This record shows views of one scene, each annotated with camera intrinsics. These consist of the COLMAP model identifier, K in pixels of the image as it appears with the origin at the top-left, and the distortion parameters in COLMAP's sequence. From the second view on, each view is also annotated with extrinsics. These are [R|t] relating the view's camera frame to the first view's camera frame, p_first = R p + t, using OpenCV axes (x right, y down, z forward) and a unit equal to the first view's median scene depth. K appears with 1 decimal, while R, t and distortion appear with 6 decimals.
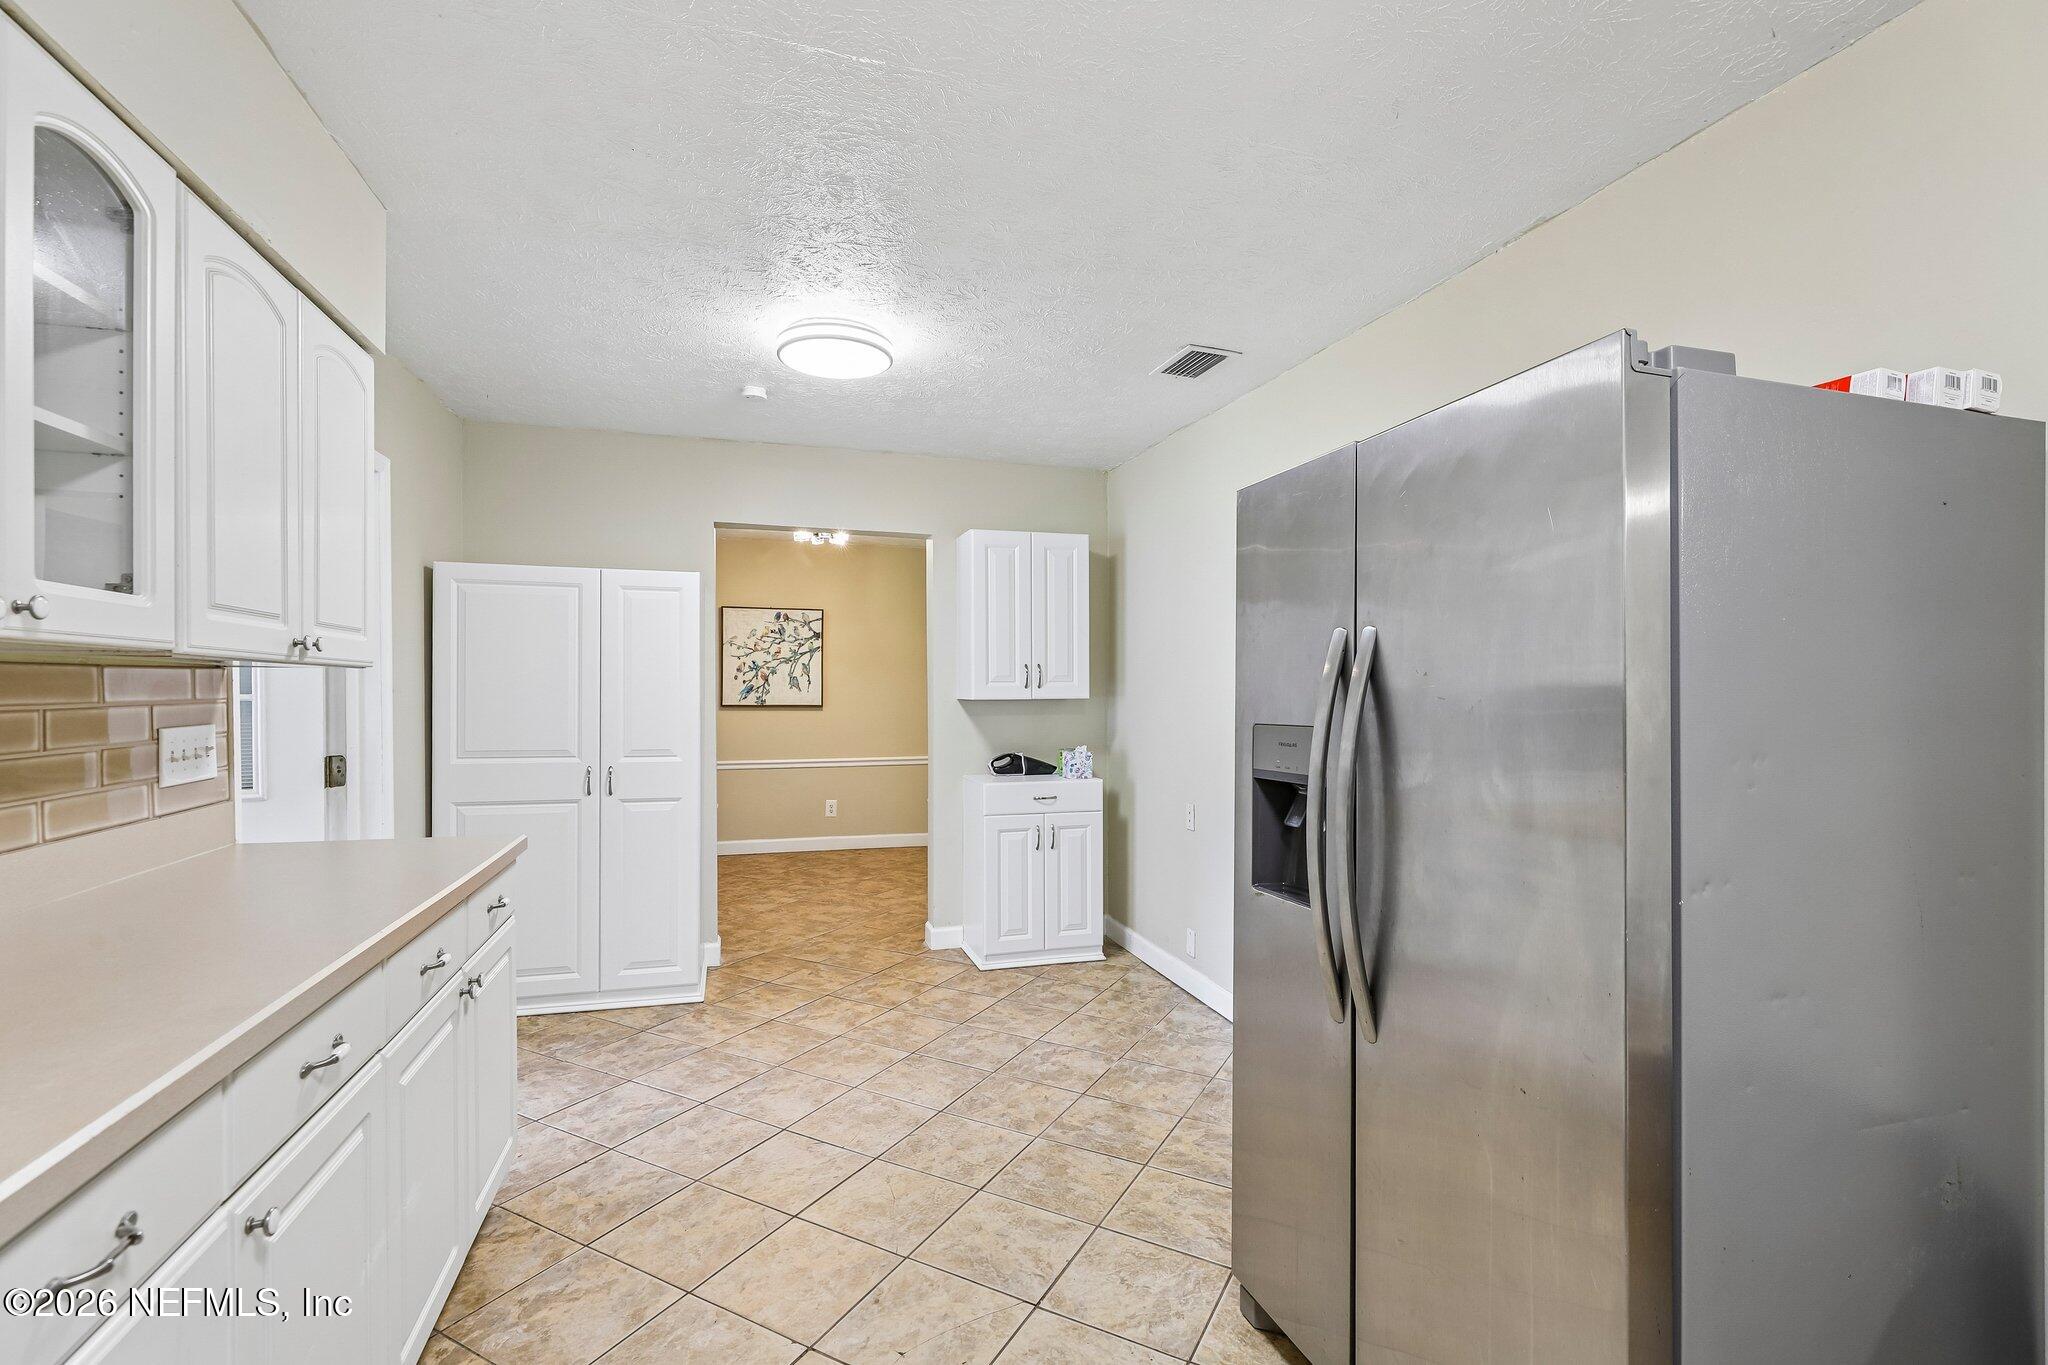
lens RADIAL K [[932.3, 0, 1020.0], [0, 932.3, 691.4], [0, 0, 1]] dist [-0.001879, -0.000096]
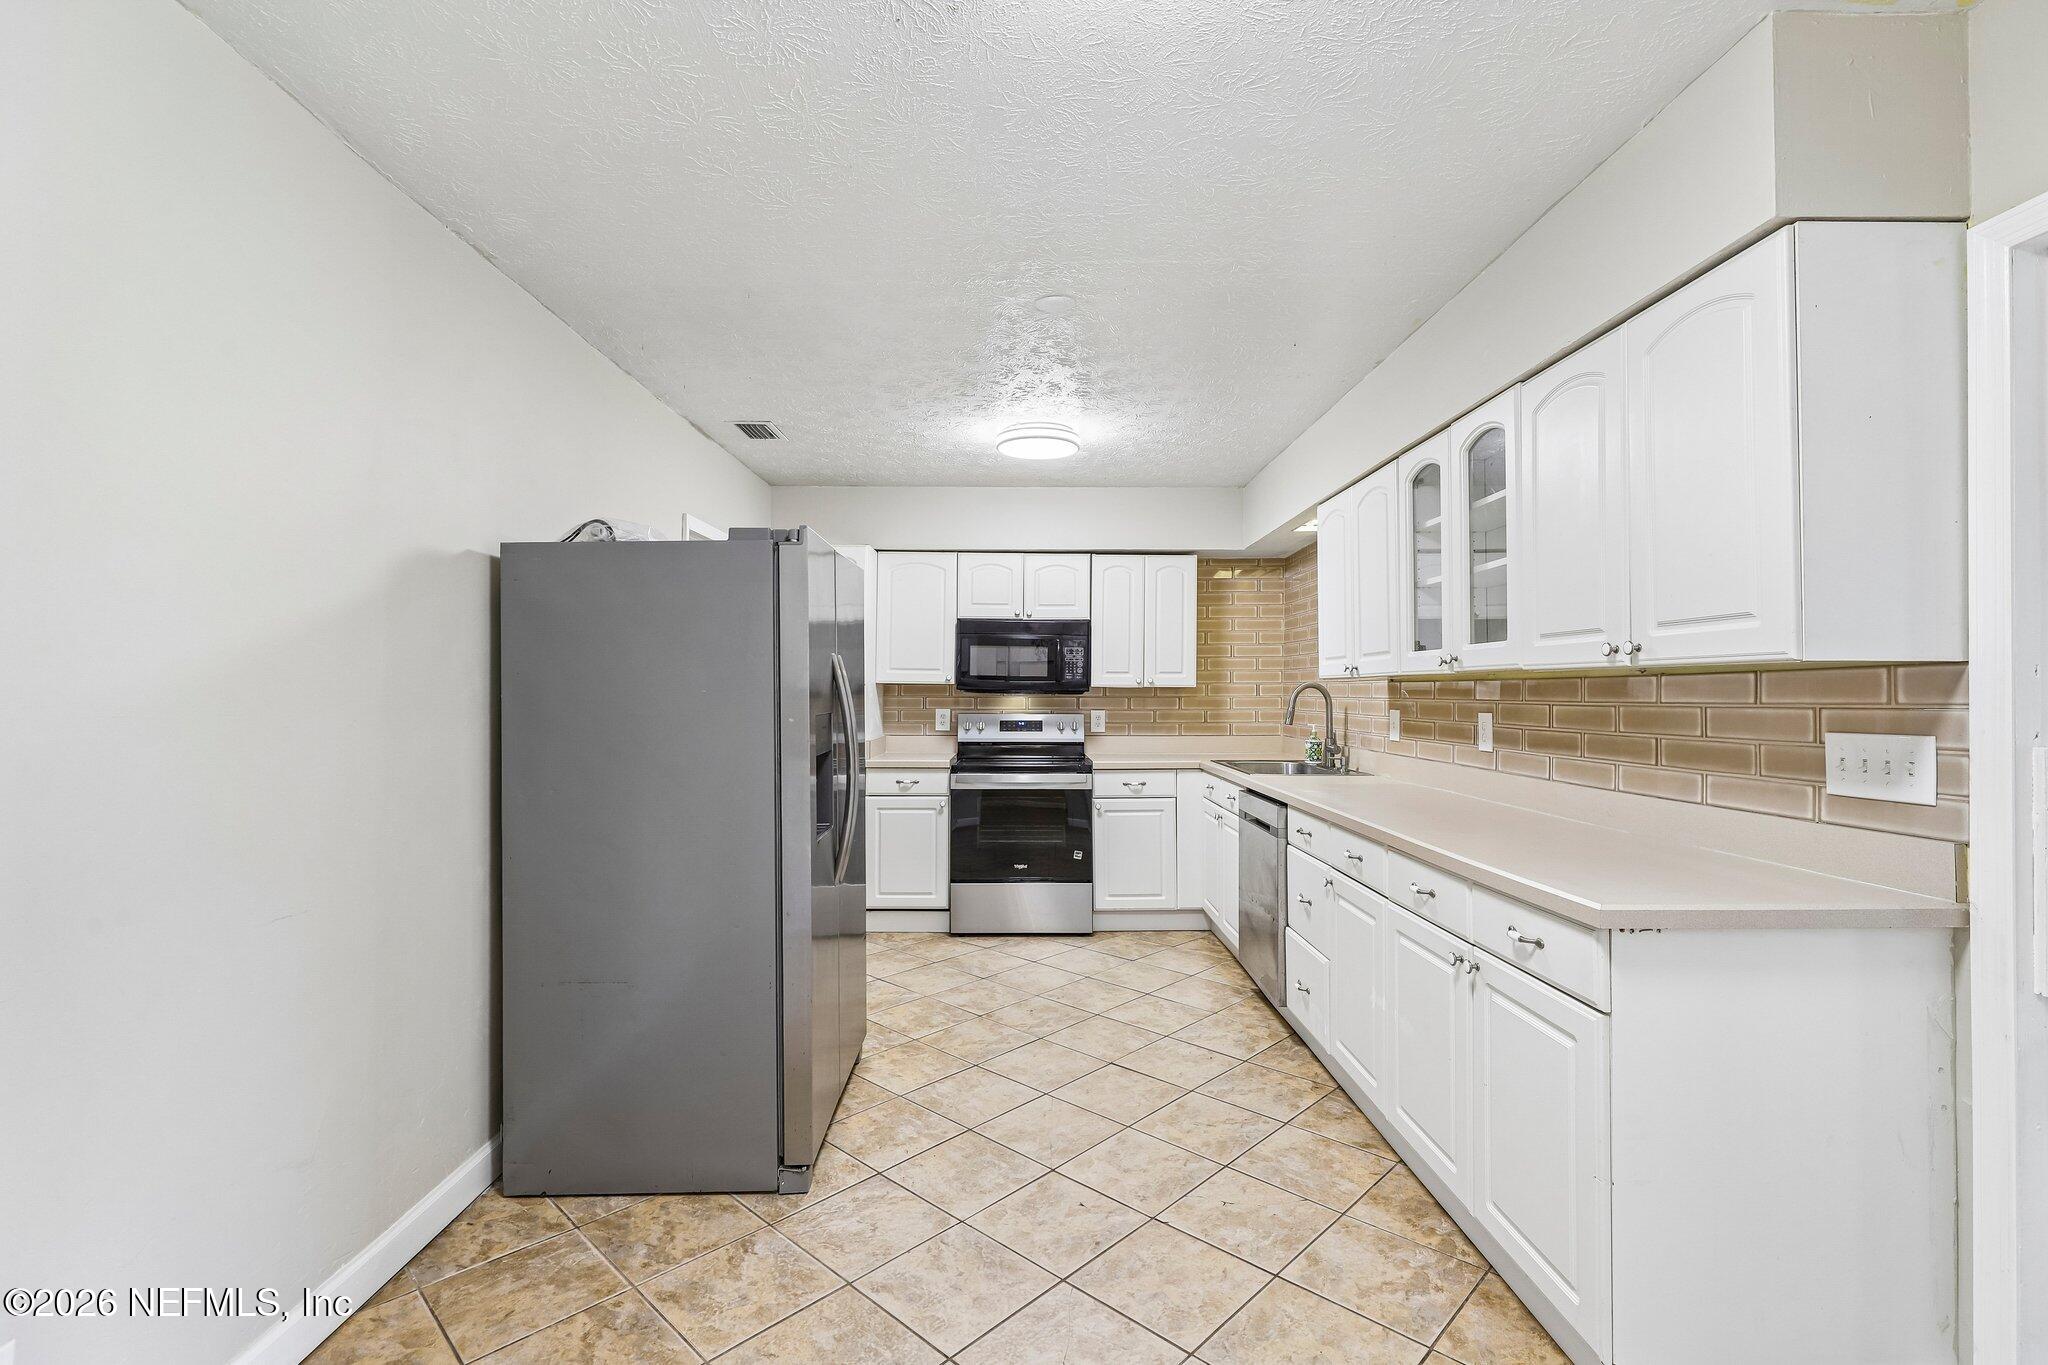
lens RADIAL K [[932.3, 0, 1022.5], [0, 932.3, 684.3], [0, 0, 1]] dist [-0.001879, -0.000096]
pose [[-0.960117, -0.000934, 0.279596, -0.382232], [-0.004088, 0.999934, -0.010700, 0.003697], [-0.279568, -0.011417, -0.960058, 2.123054]]
